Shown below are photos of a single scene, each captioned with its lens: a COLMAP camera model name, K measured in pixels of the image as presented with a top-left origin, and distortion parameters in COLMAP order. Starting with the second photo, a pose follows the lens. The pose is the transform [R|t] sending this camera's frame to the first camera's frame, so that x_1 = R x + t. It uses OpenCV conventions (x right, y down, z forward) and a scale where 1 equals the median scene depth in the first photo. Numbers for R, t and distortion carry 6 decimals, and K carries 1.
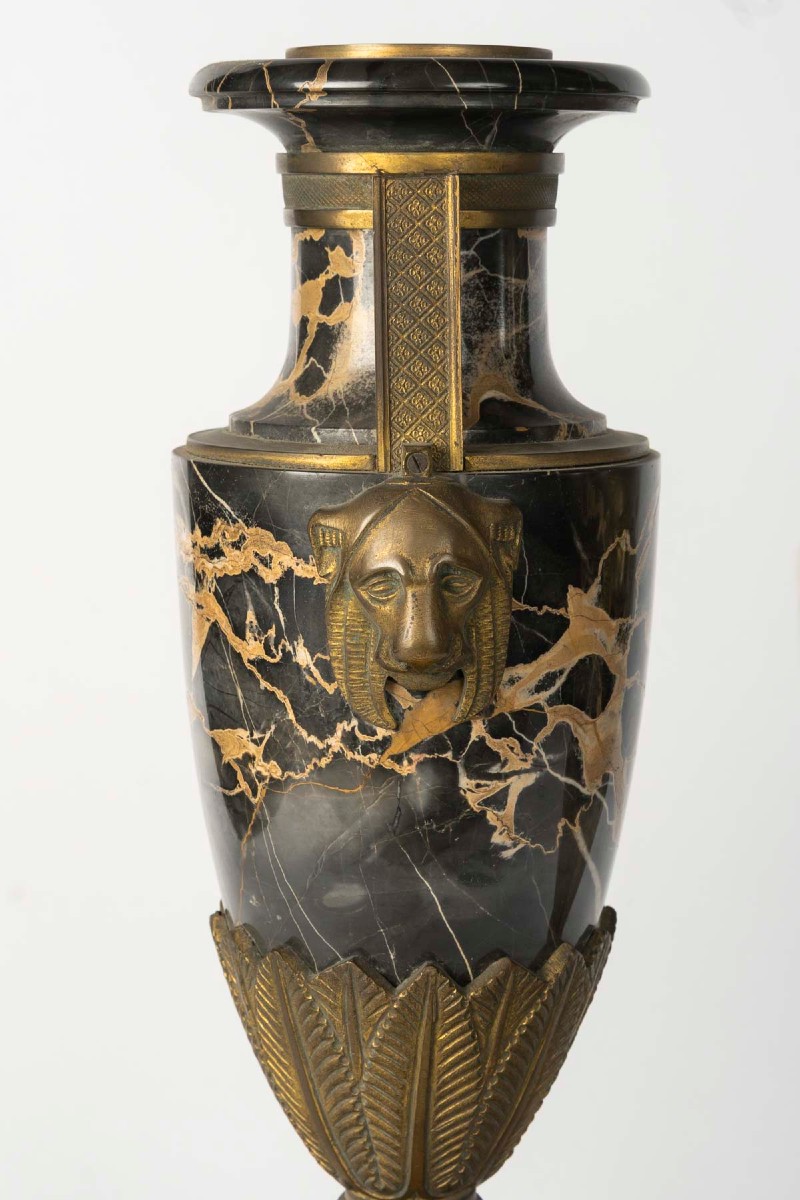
lens RADIAL K [[2994.8, 0, 400.0], [0, 2994.8, 600.0], [0, 0, 1]] dist [0.015637, 0.237933]
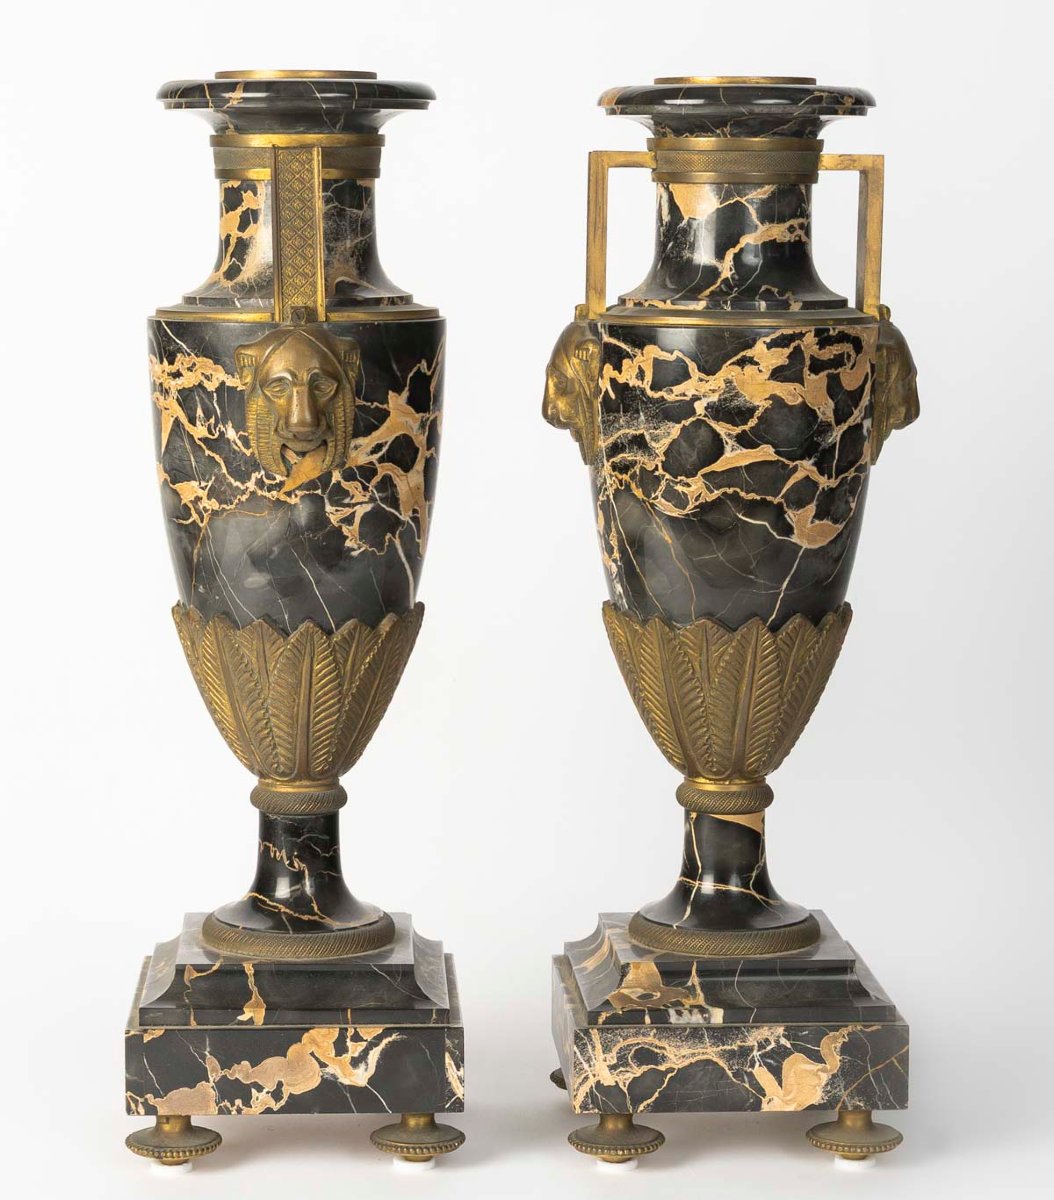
lens RADIAL K [[3601.0, 0, 527.0], [0, 3601.0, 600.0], [0, 0, 1]] dist [-0.033007, 0.550564]
pose [[0.997295, -0.011898, 0.072538, -0.014395], [0.013140, 0.999775, -0.016671, 0.145496], [-0.072323, 0.017579, 0.997226, -1.006824]]
